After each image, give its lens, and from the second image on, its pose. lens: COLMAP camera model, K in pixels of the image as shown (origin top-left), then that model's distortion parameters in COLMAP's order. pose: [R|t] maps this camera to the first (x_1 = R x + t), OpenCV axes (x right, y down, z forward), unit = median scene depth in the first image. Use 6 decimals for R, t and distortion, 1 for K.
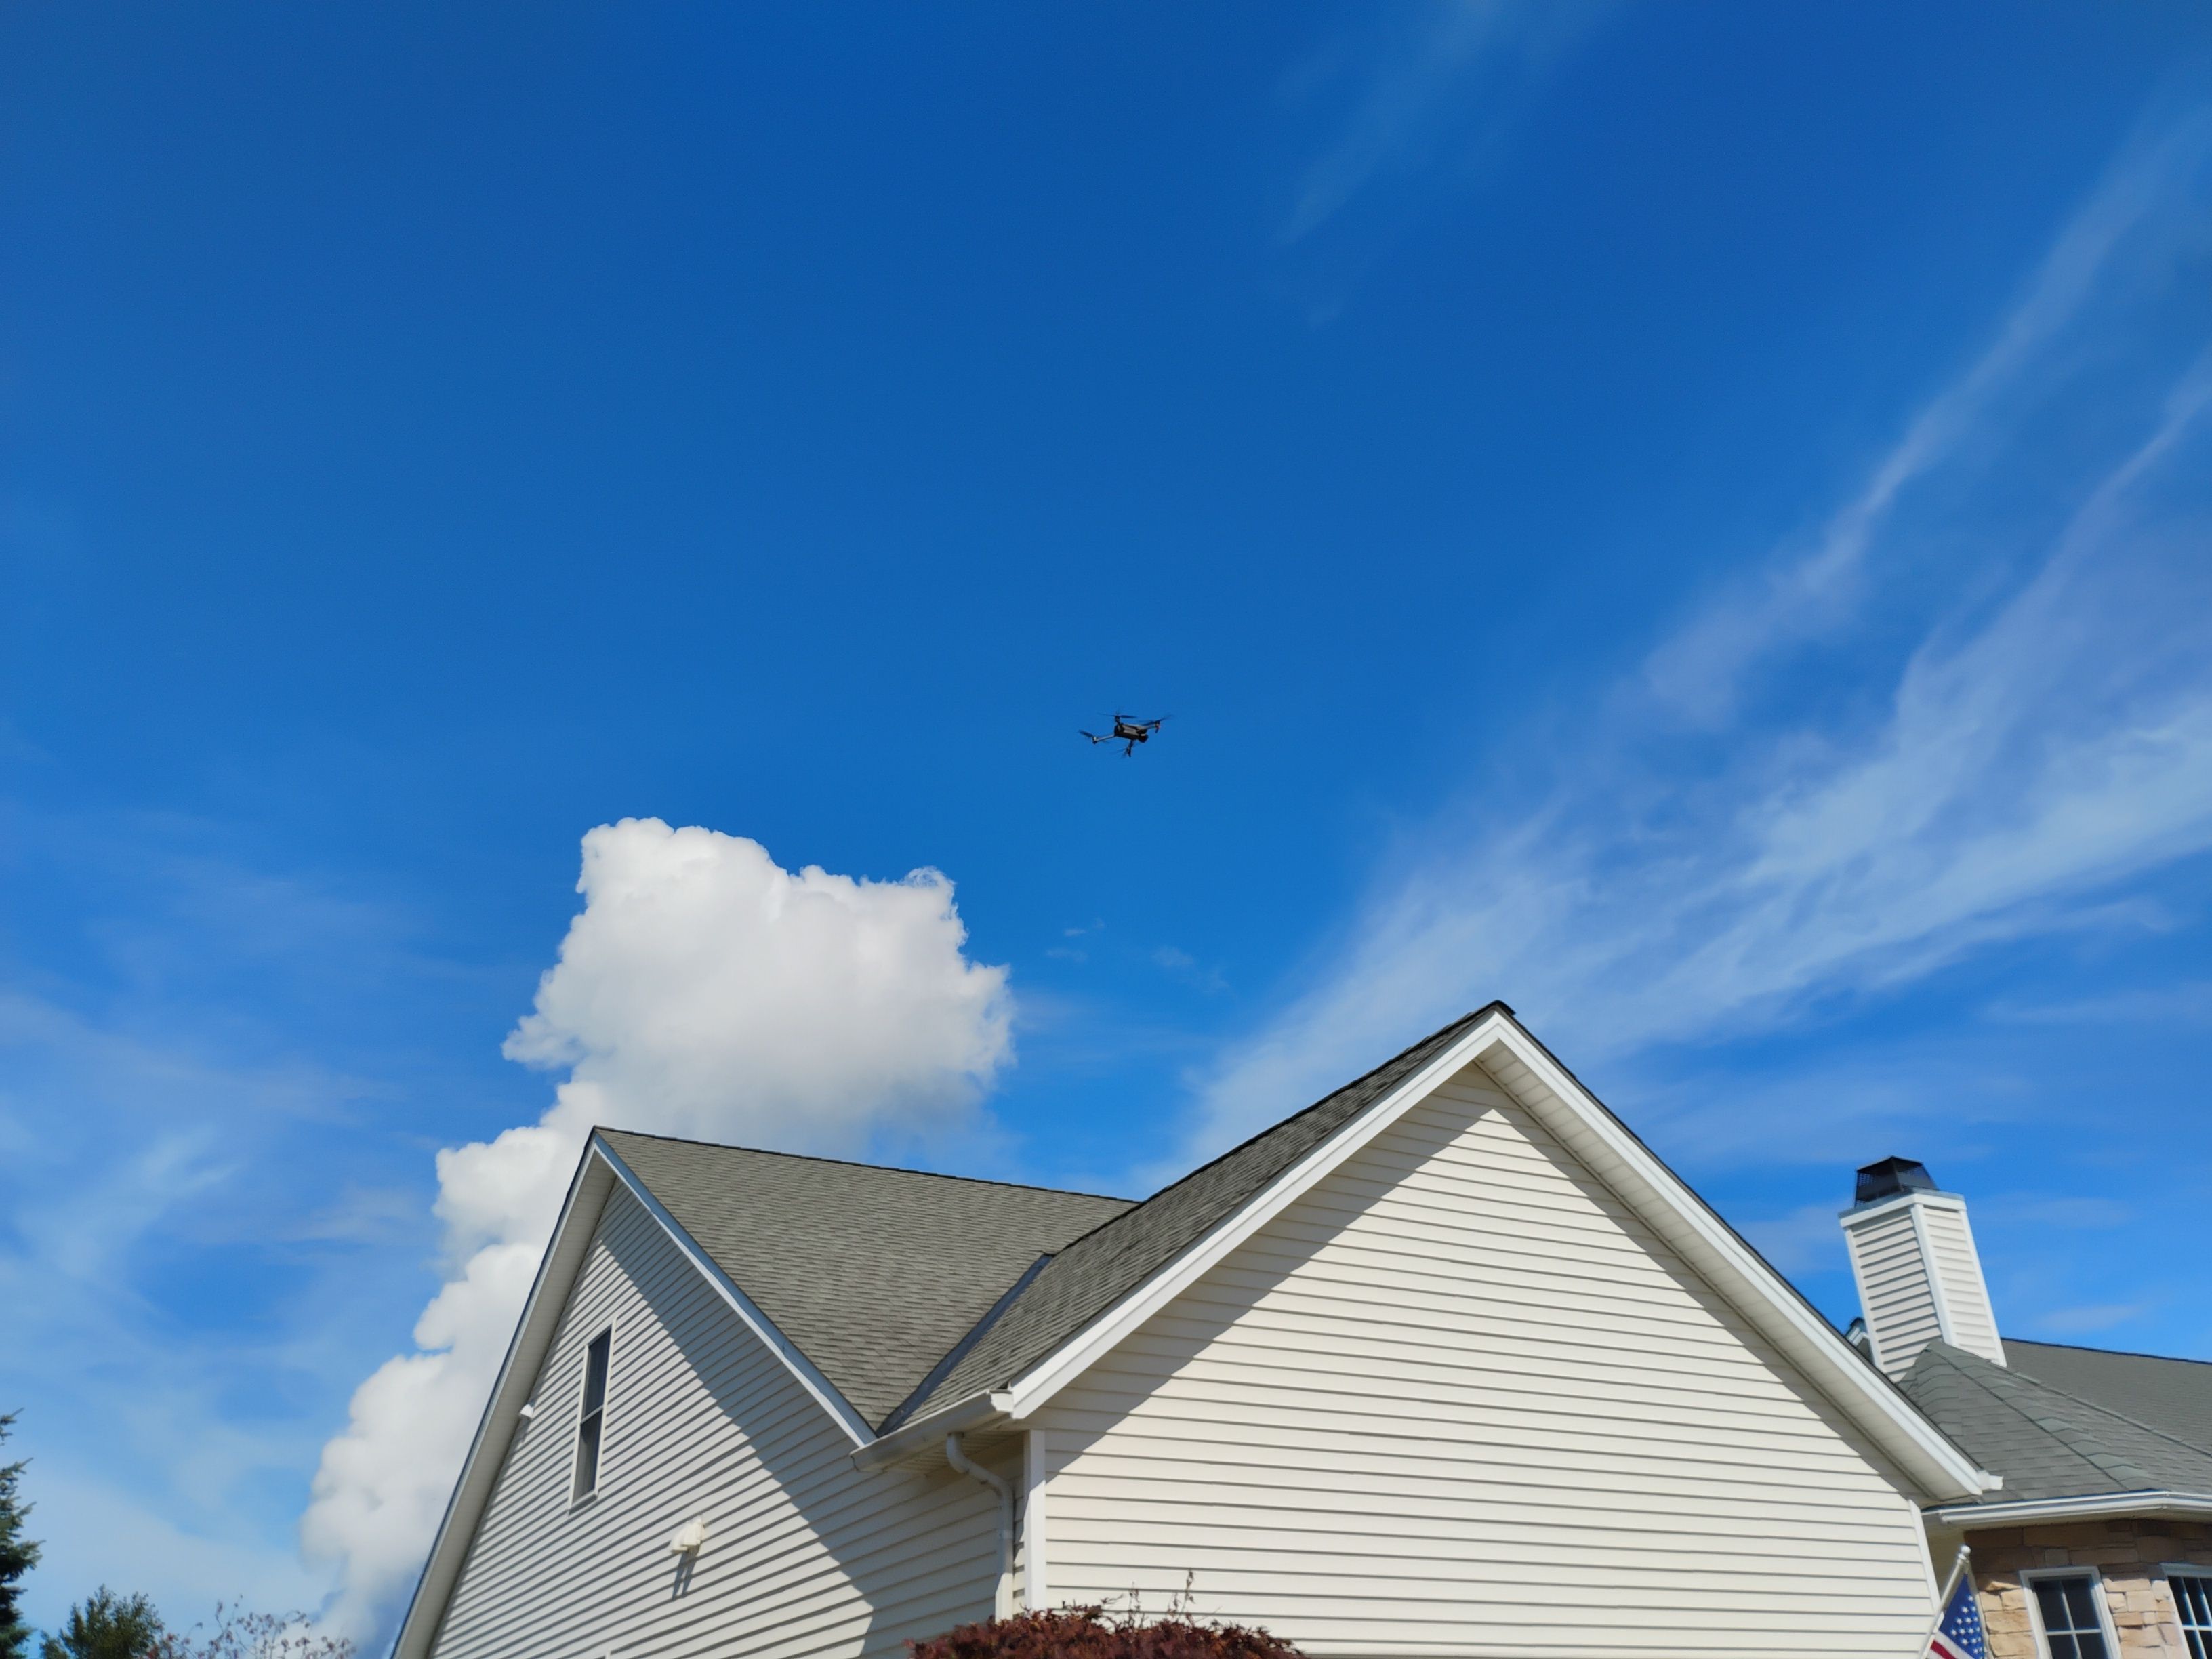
lens RADIAL K [[1774.4, 0, 1092.7], [0, 1774.4, 834.9], [0, 0, 1]] dist [0.049044, -0.052637]
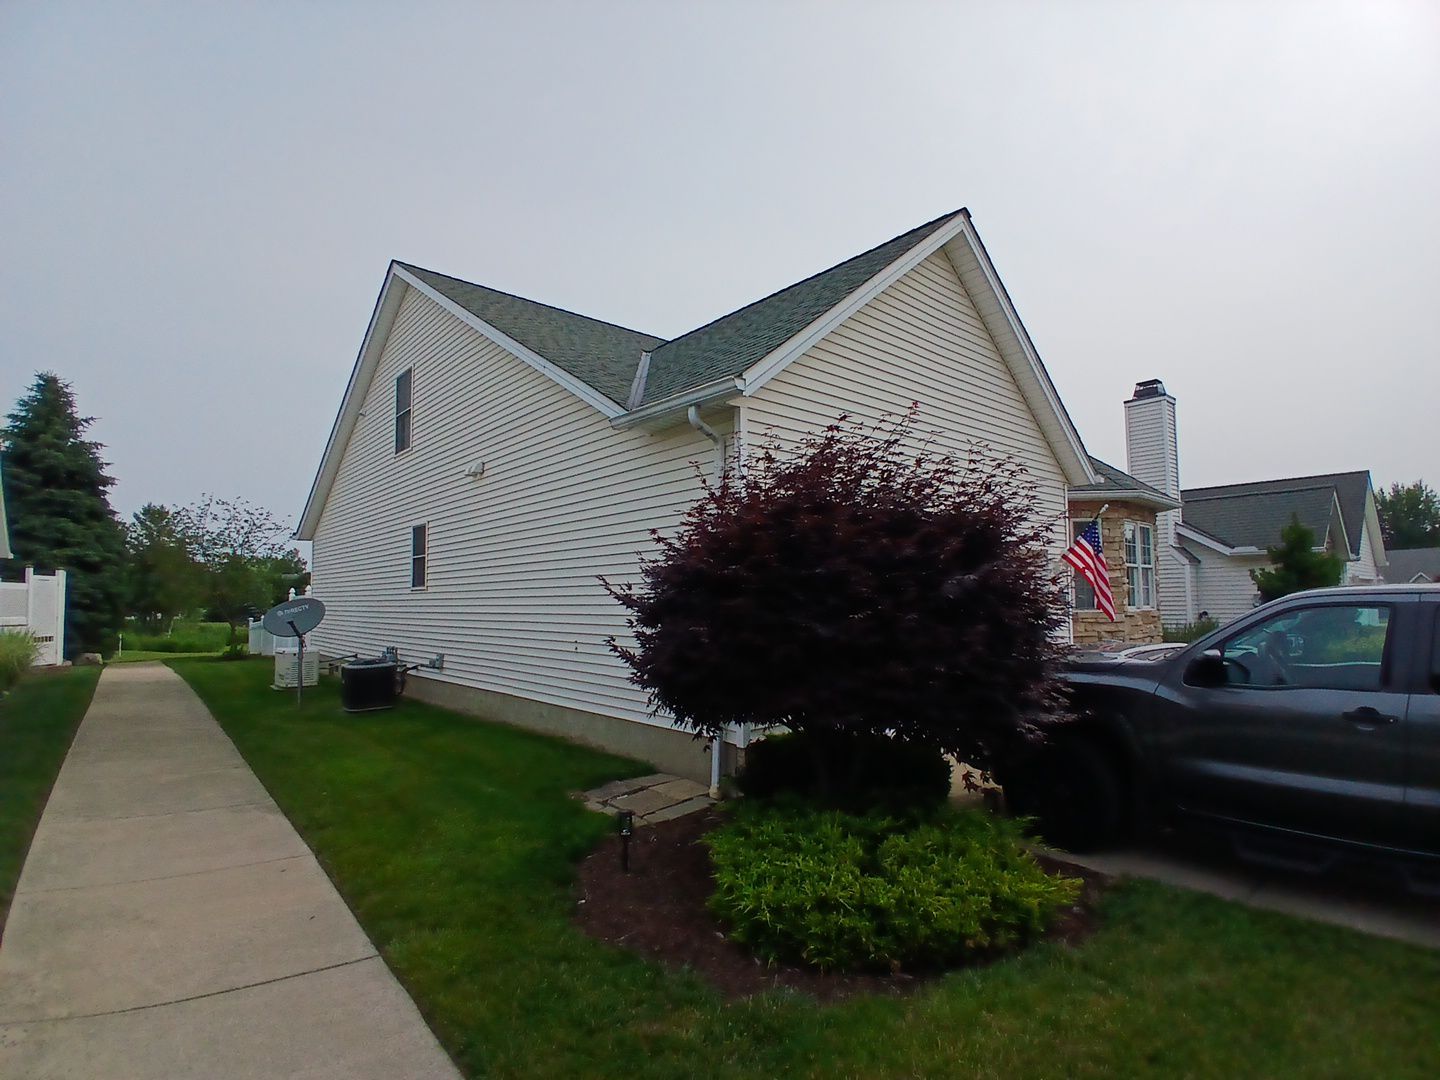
lens RADIAL K [[705.9, 0, 720.0], [0, 705.9, 540.0], [0, 0, 1]] dist [0.001261, 0.000156]
pose [[0.977062, 0.044720, 0.208207, -0.121273], [-0.126848, 0.907546, 0.400336, 0.123732], [-0.171055, -0.417564, 0.892402, 0.242722]]
